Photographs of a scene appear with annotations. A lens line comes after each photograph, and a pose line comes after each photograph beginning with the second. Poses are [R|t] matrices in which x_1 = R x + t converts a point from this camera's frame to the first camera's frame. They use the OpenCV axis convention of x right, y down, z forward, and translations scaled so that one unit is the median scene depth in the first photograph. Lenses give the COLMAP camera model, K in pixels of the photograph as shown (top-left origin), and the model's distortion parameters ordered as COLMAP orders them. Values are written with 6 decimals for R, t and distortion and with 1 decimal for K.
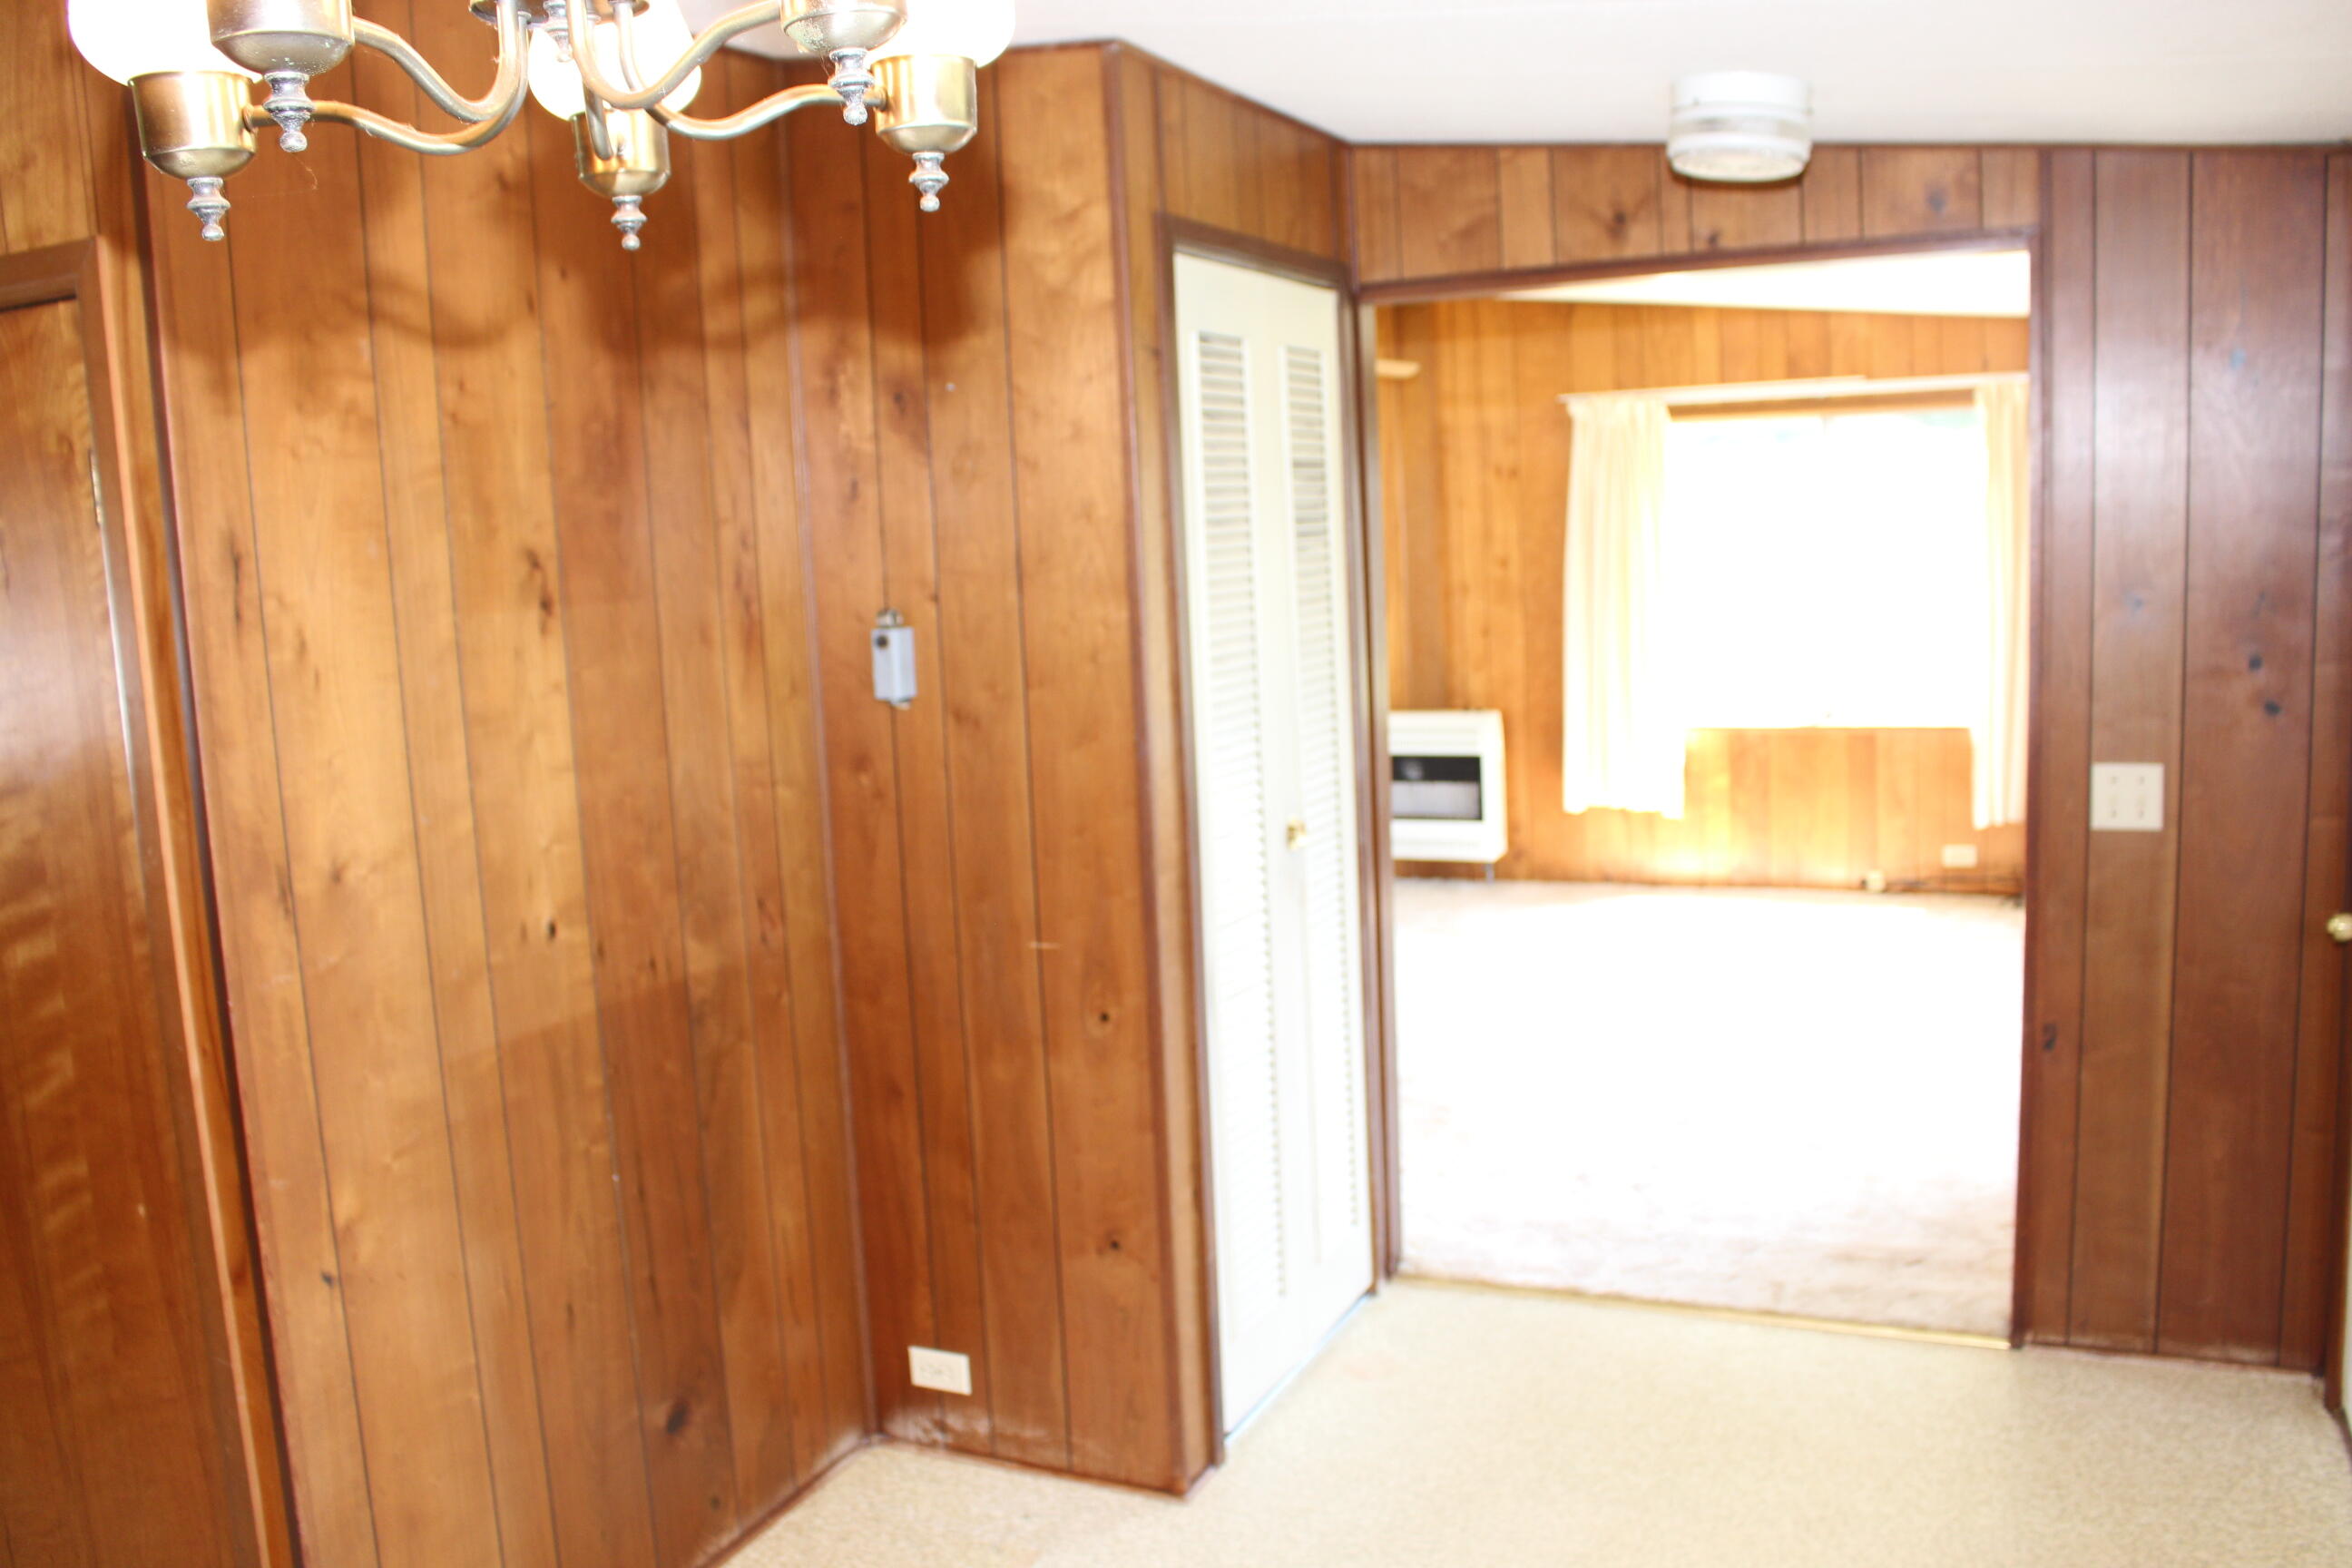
lens RADIAL K [[1929.1, 0, 1186.9], [0, 1929.1, 781.6], [0, 0, 1]] dist [-0.159547, 0.126789]
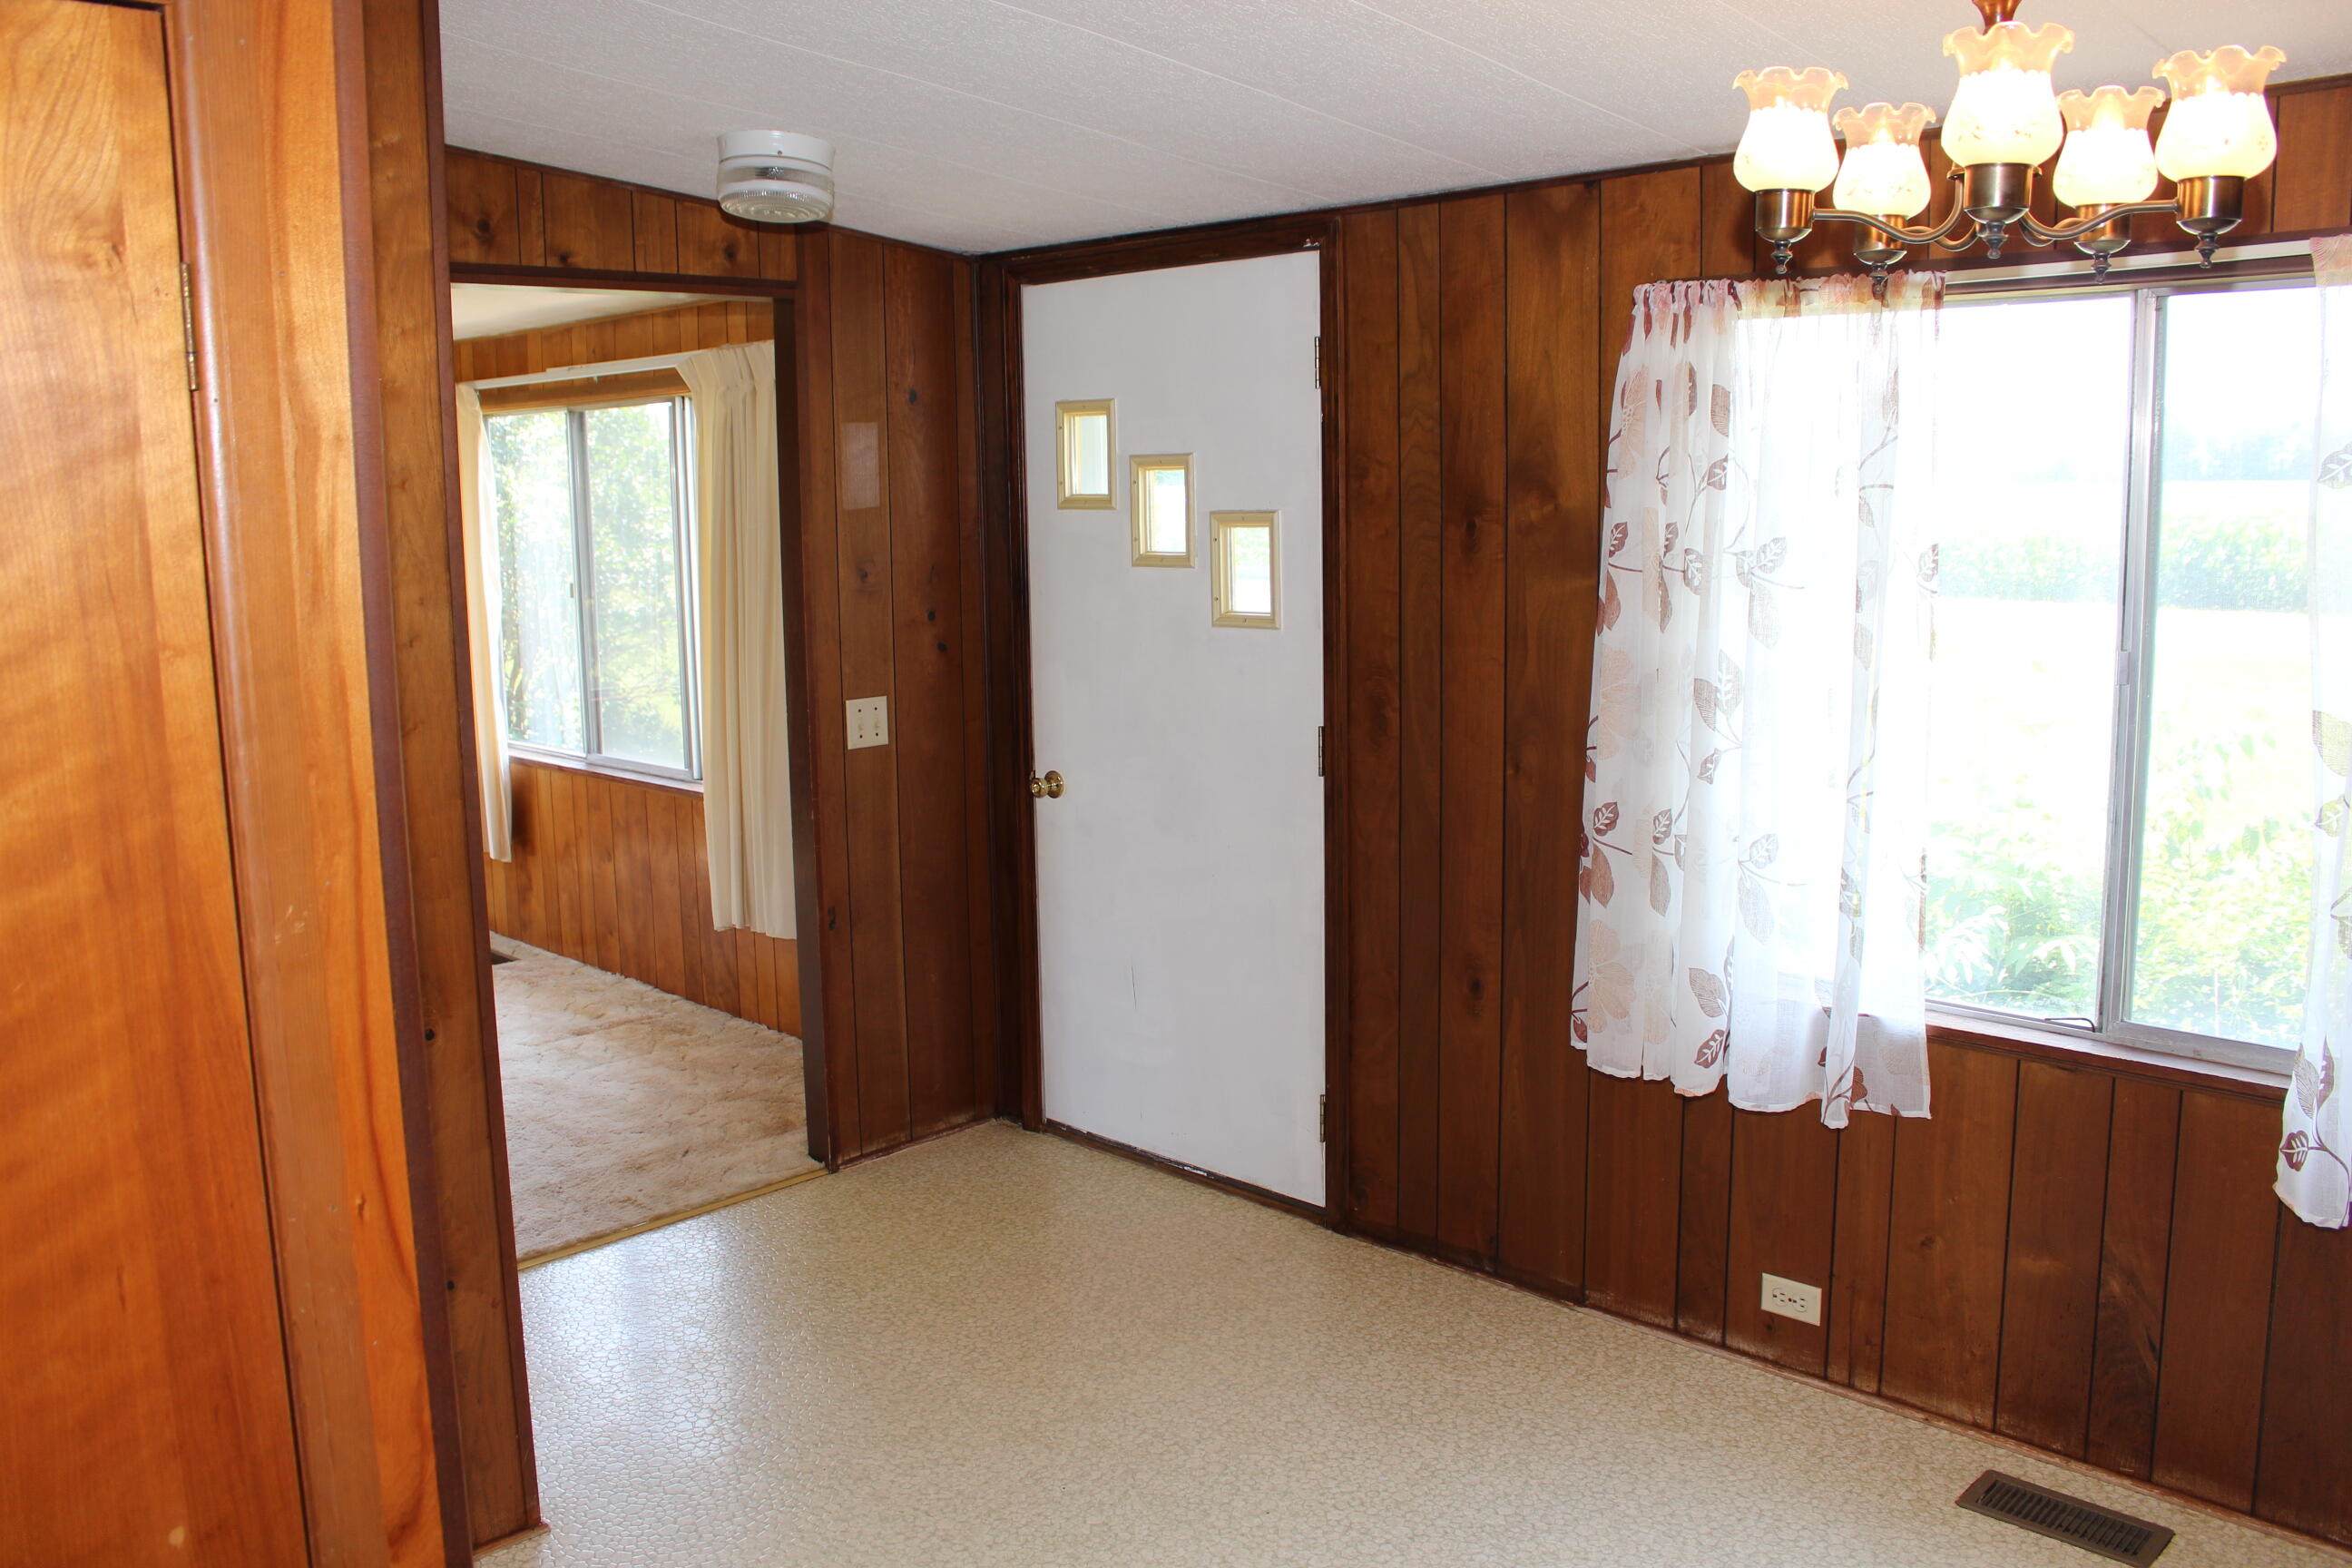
lens RADIAL K [[1929.1, 0, 1177.4], [0, 1929.1, 773.2], [0, 0, 1]] dist [-0.159547, 0.126789]
pose [[0.345106, -0.097563, 0.933479, -0.612490], [0.128870, 0.990088, 0.055836, -0.003653], [-0.929674, 0.101028, 0.354258, 0.285008]]
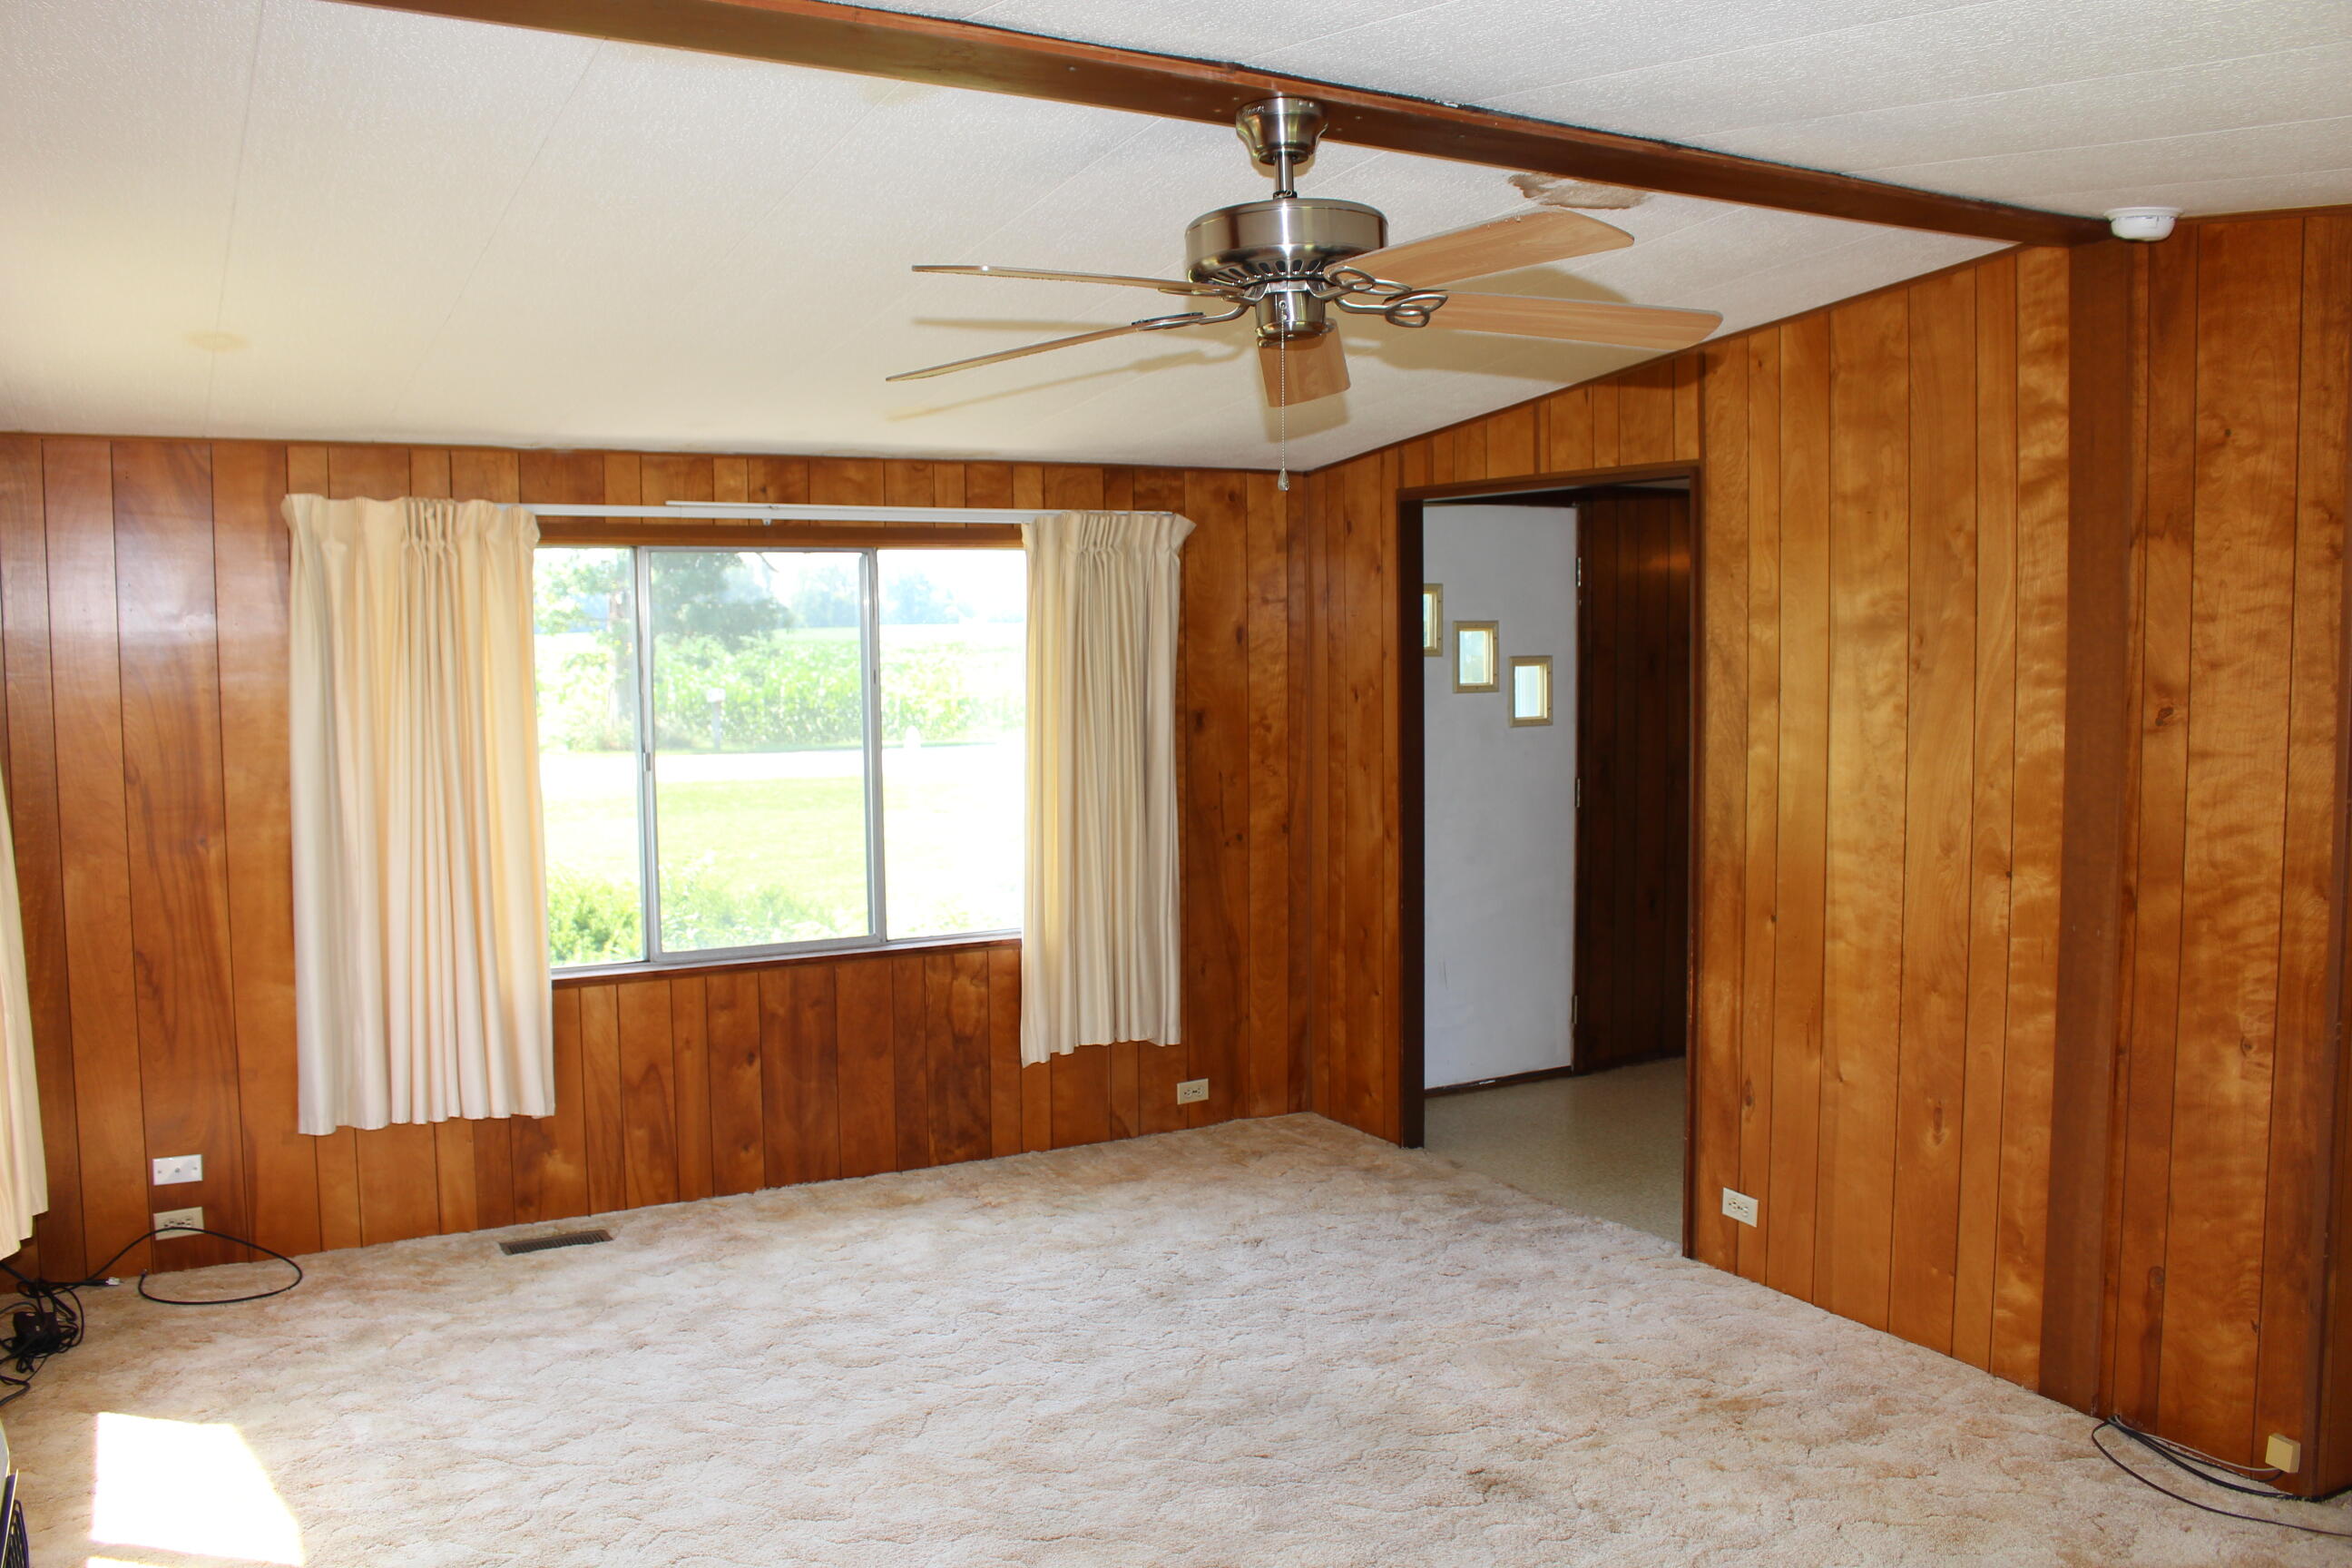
lens RADIAL K [[1929.1, 0, 1179.1], [0, 1929.1, 784.2], [0, 0, 1]] dist [-0.159547, 0.126789]
pose [[-0.801597, 0.005758, 0.597837, -0.379276], [0.129599, 0.977851, 0.164351, -0.310129], [-0.583649, 0.209222, -0.784589, 2.280645]]
